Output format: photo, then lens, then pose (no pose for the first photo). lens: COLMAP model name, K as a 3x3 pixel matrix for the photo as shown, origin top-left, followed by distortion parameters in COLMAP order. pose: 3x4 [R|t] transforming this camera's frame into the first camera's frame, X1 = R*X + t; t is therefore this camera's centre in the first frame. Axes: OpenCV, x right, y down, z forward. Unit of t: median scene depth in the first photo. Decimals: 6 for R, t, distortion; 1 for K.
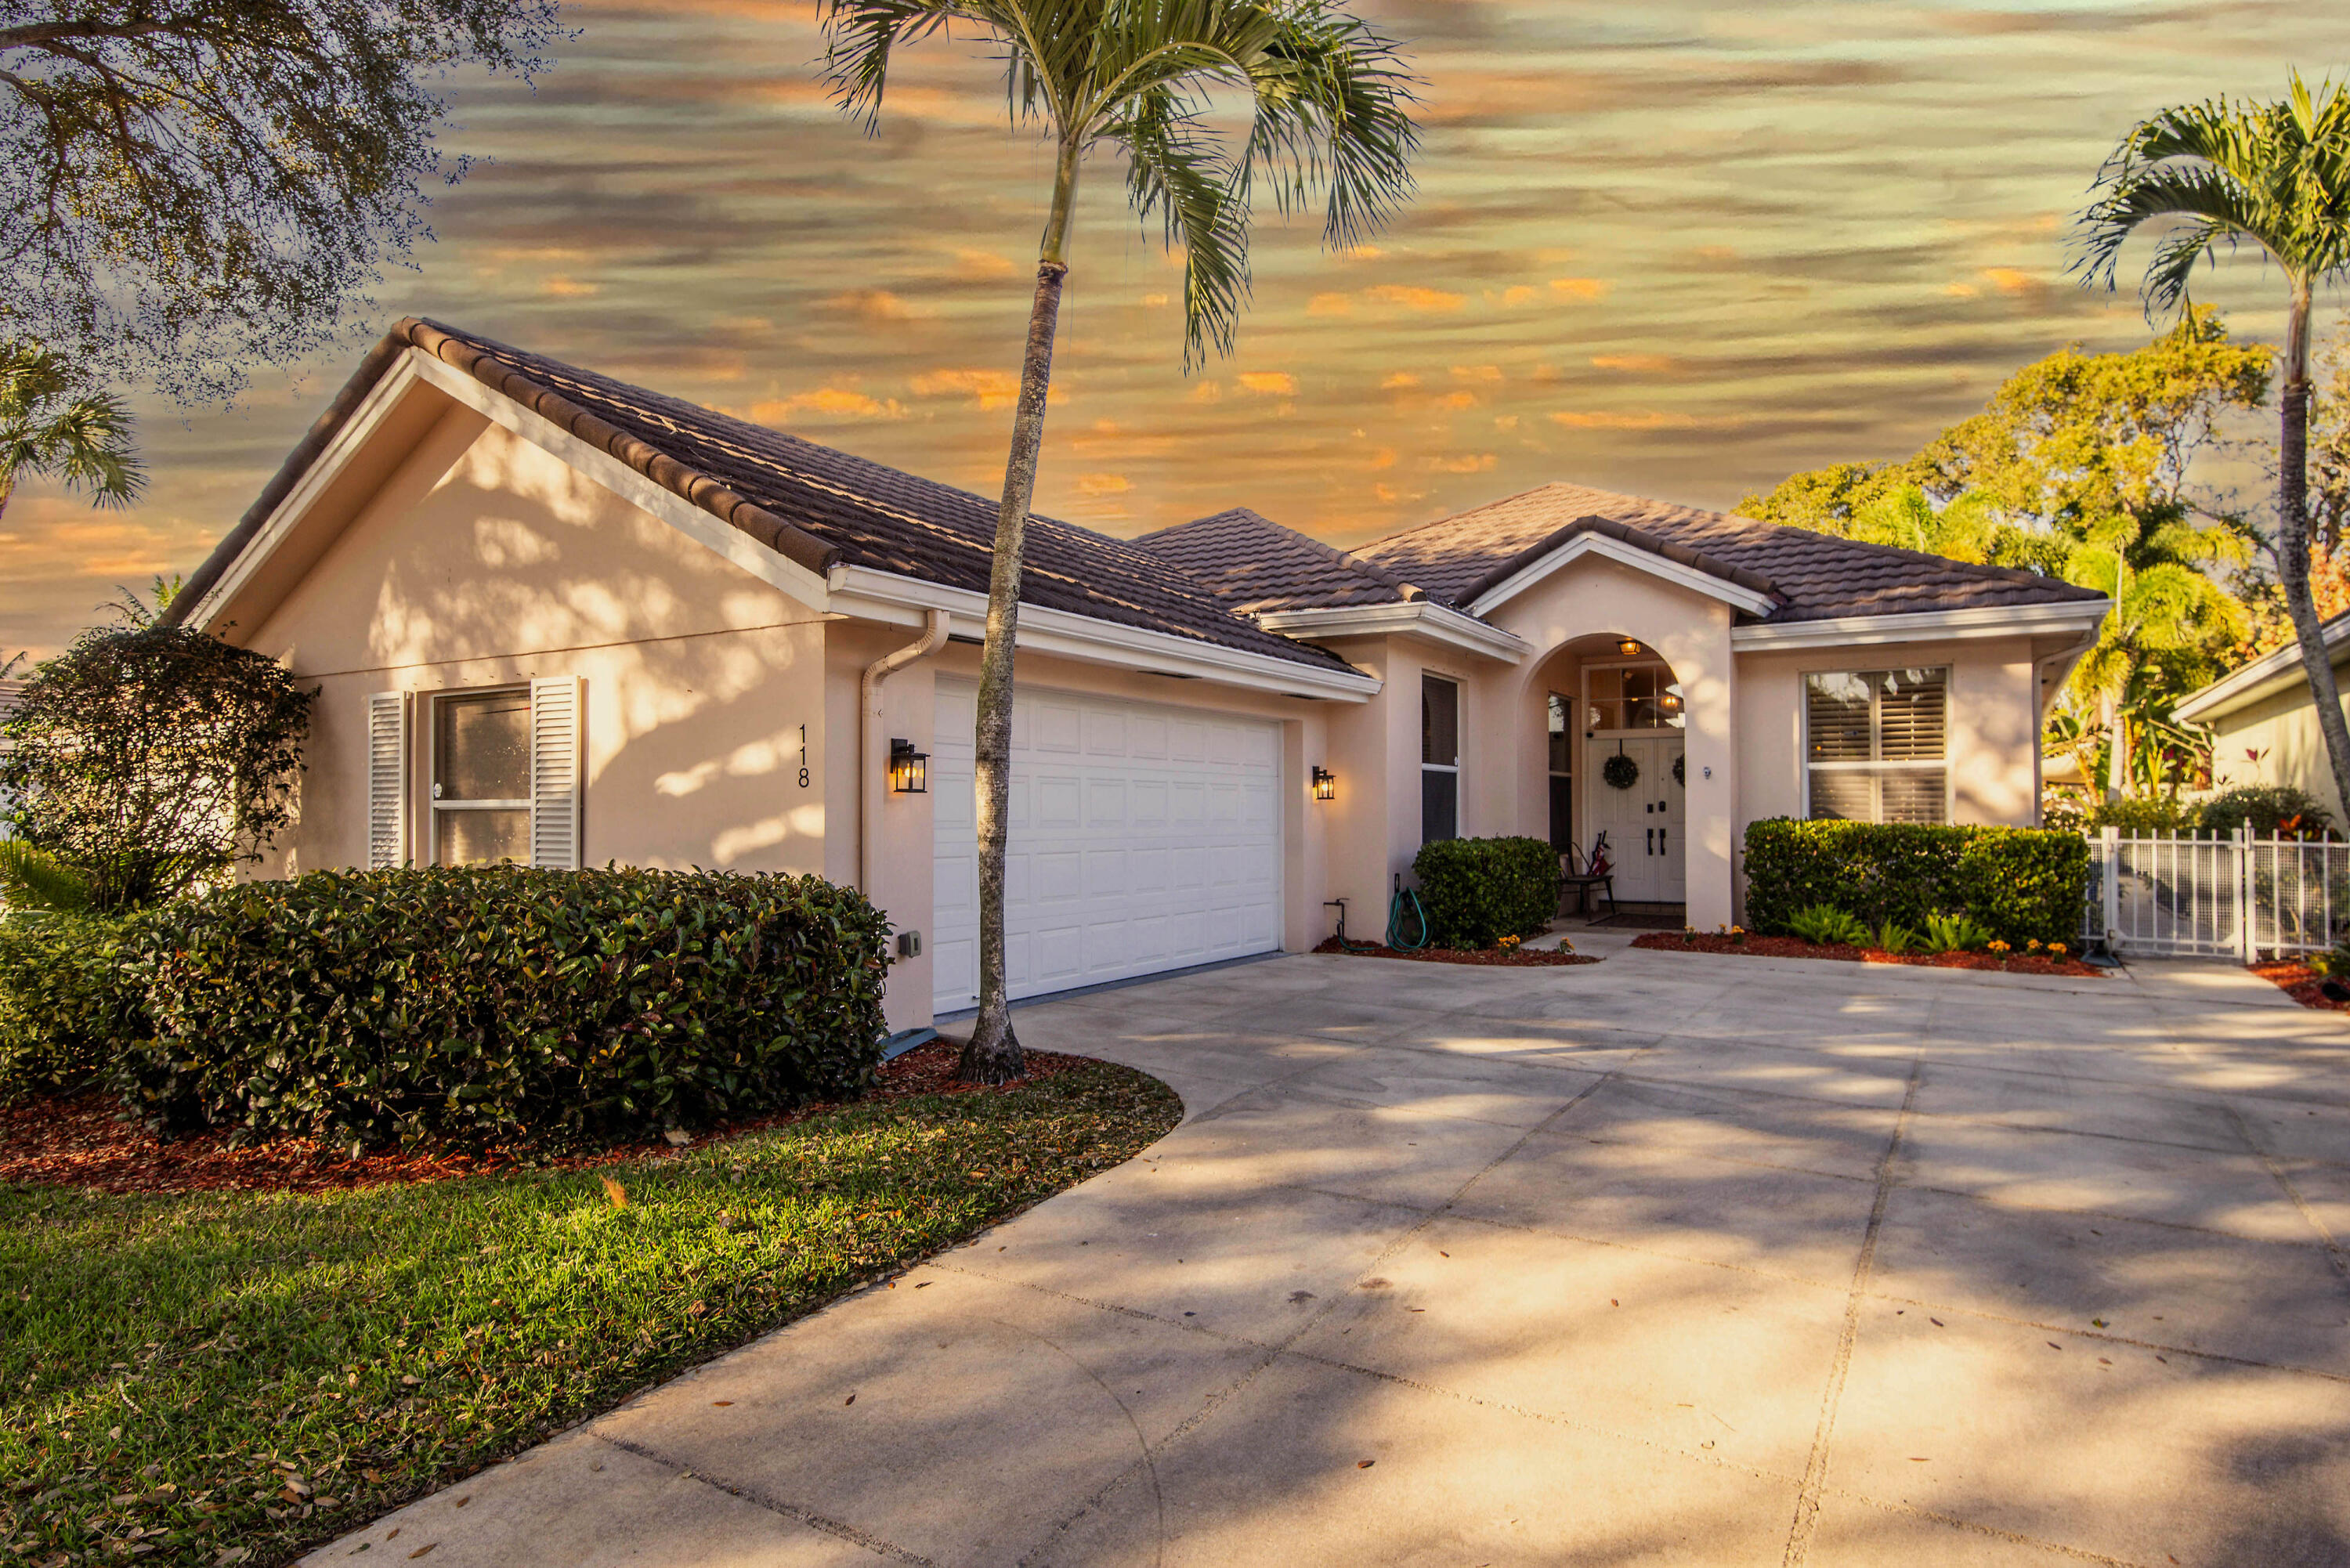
lens RADIAL K [[1273.2, 0, 1175.0], [0, 1273.2, 784.0], [0, 0, 1]] dist [0.025947, -0.018307]
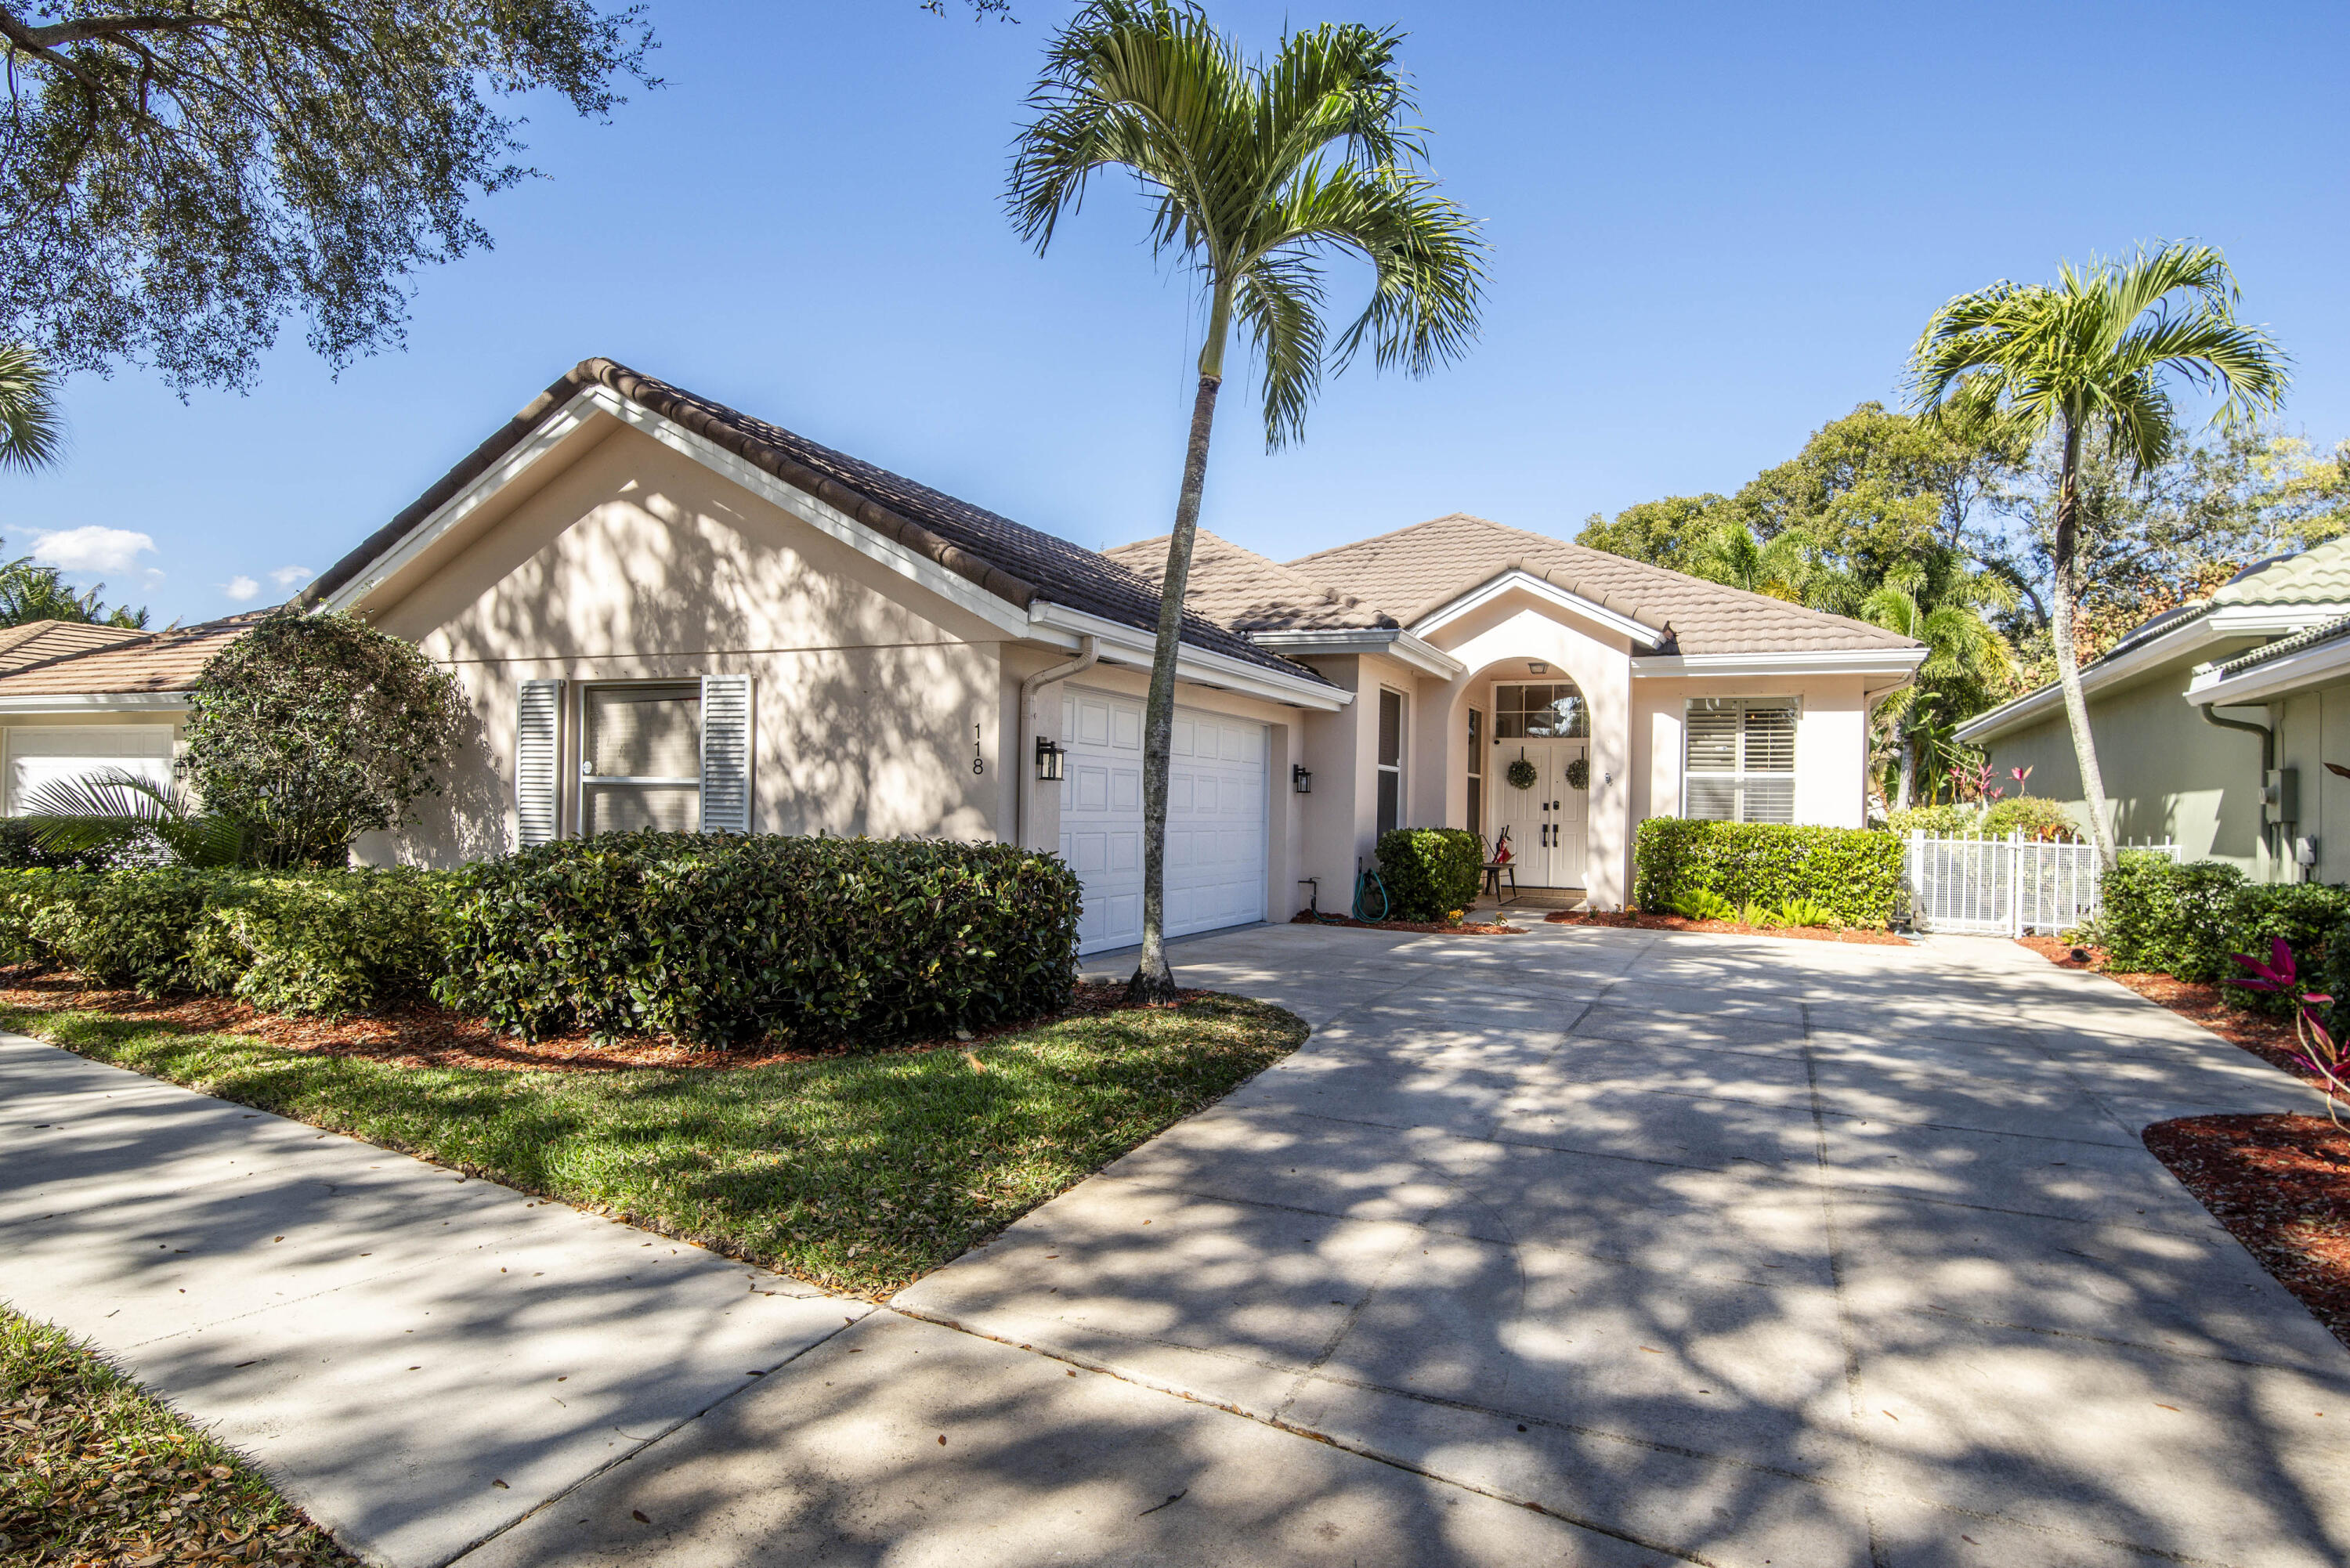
lens RADIAL K [[1273.2, 0, 1175.0], [0, 1273.2, 784.0], [0, 0, 1]] dist [0.025947, -0.018307]
pose [[0.991988, 0.023996, 0.124031, -0.149847], [-0.024925, 0.999672, 0.005943, 0.000055], [-0.123848, -0.008986, 0.992261, -0.152932]]
